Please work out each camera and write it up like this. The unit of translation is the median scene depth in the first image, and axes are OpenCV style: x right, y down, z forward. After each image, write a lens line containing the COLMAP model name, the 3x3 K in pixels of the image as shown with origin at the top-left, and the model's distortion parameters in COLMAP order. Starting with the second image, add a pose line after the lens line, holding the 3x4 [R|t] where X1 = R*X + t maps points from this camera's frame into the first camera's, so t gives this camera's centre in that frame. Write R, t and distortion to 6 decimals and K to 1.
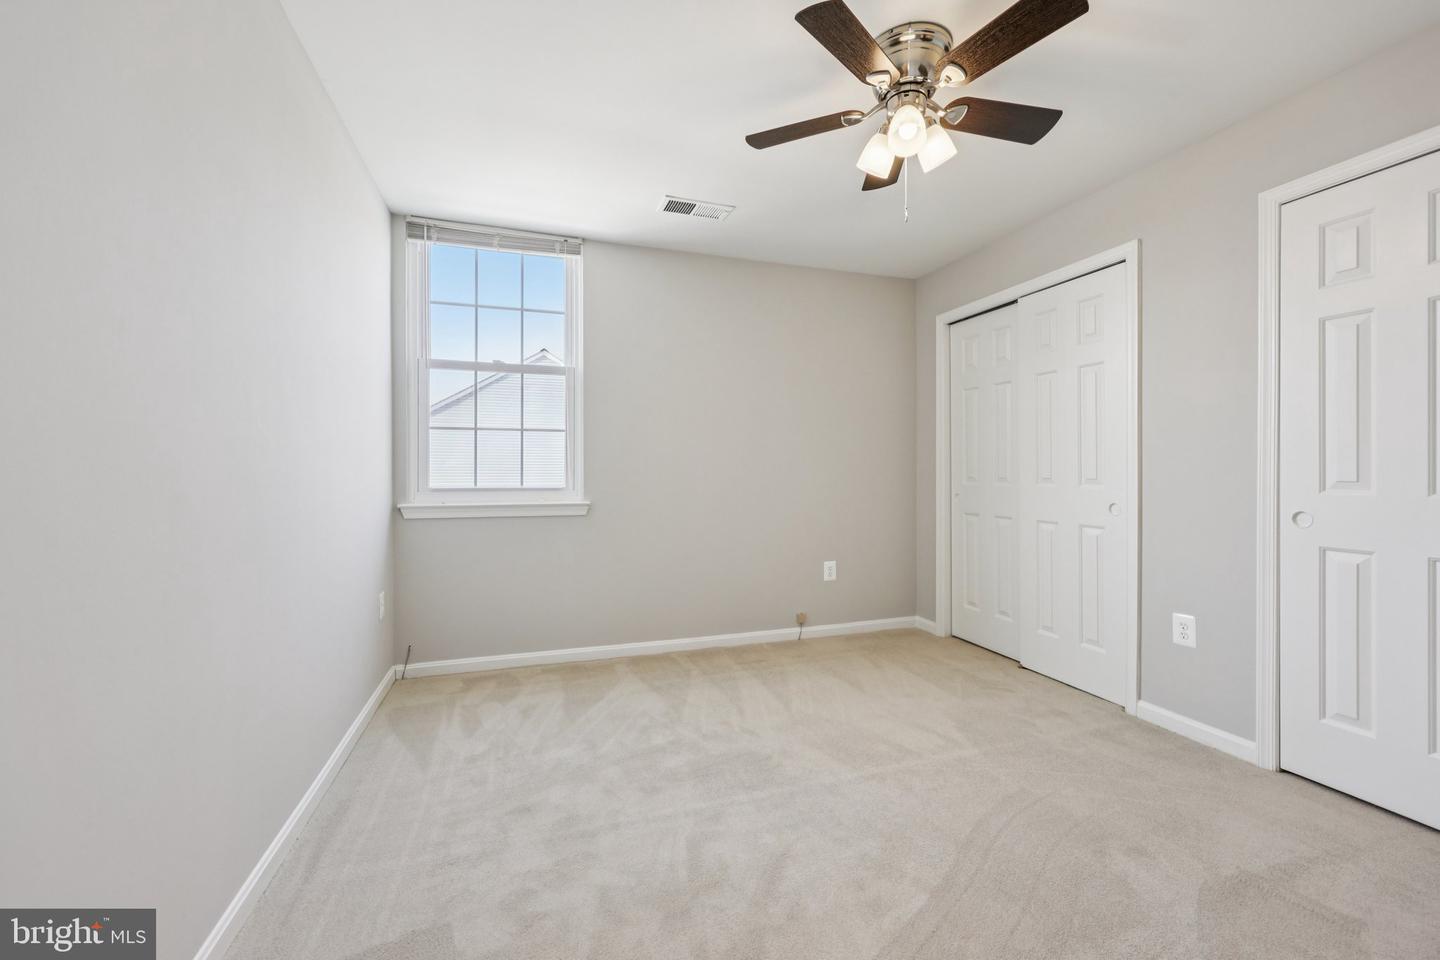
lens RADIAL K [[591.0, 0, 721.2], [0, 591.0, 468.4], [0, 0, 1]] dist [0.000964, 0.000217]
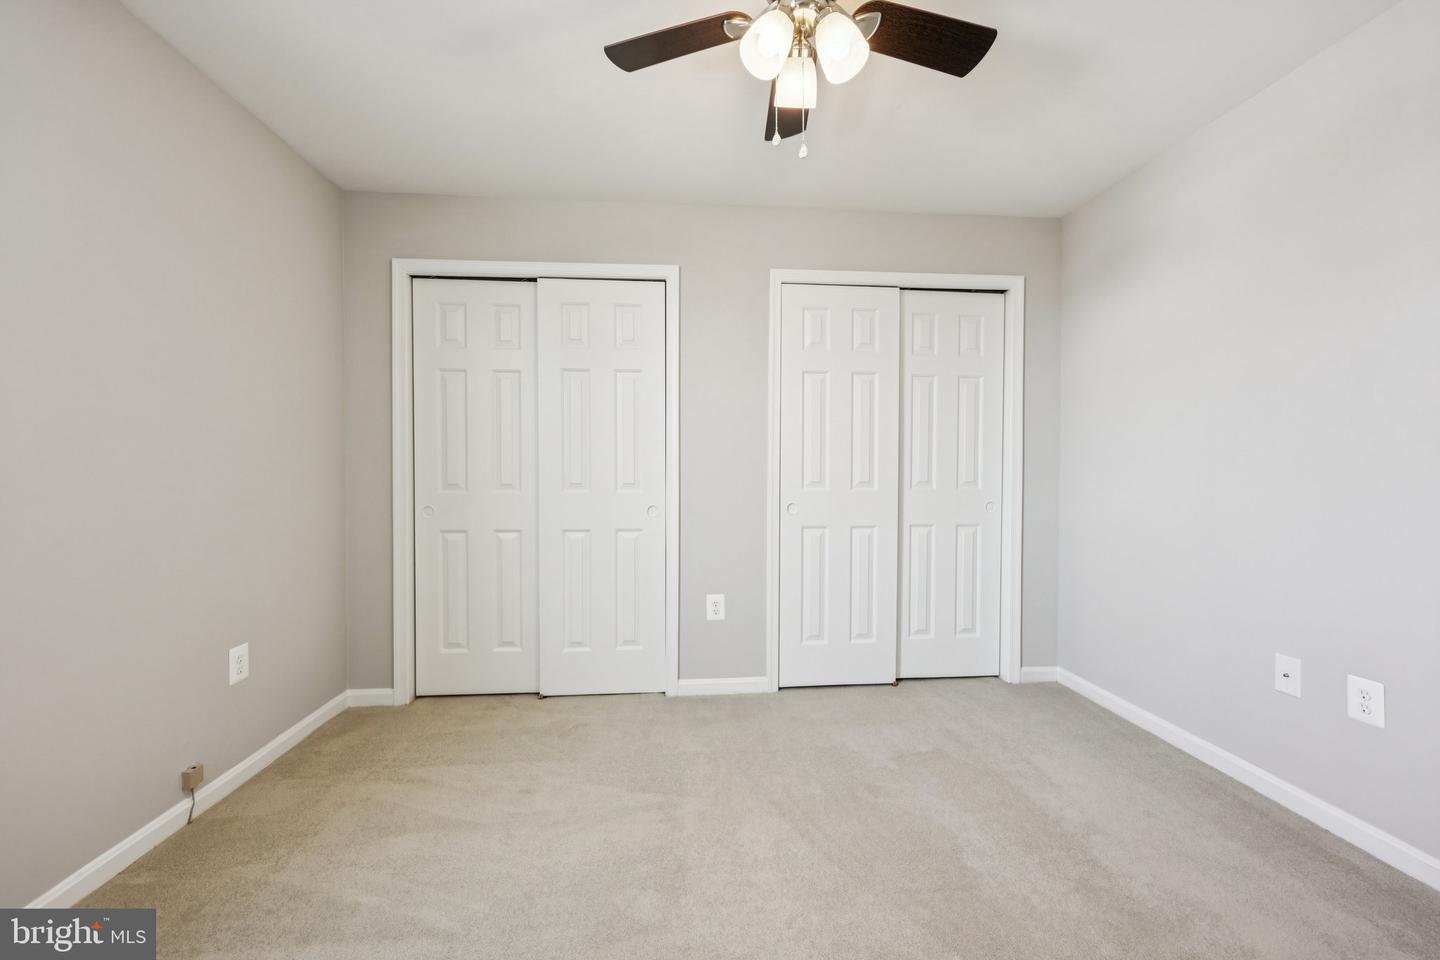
lens RADIAL K [[579.5, 0, 720.0], [0, 579.5, 480.0], [0, 0, 1]] dist [-0.002575, -0.000084]
pose [[0.228189, -0.015660, 0.973491, -0.325113], [-0.001726, 0.999863, 0.016489, -0.005089], [-0.973615, -0.005443, 0.228130, 0.651978]]
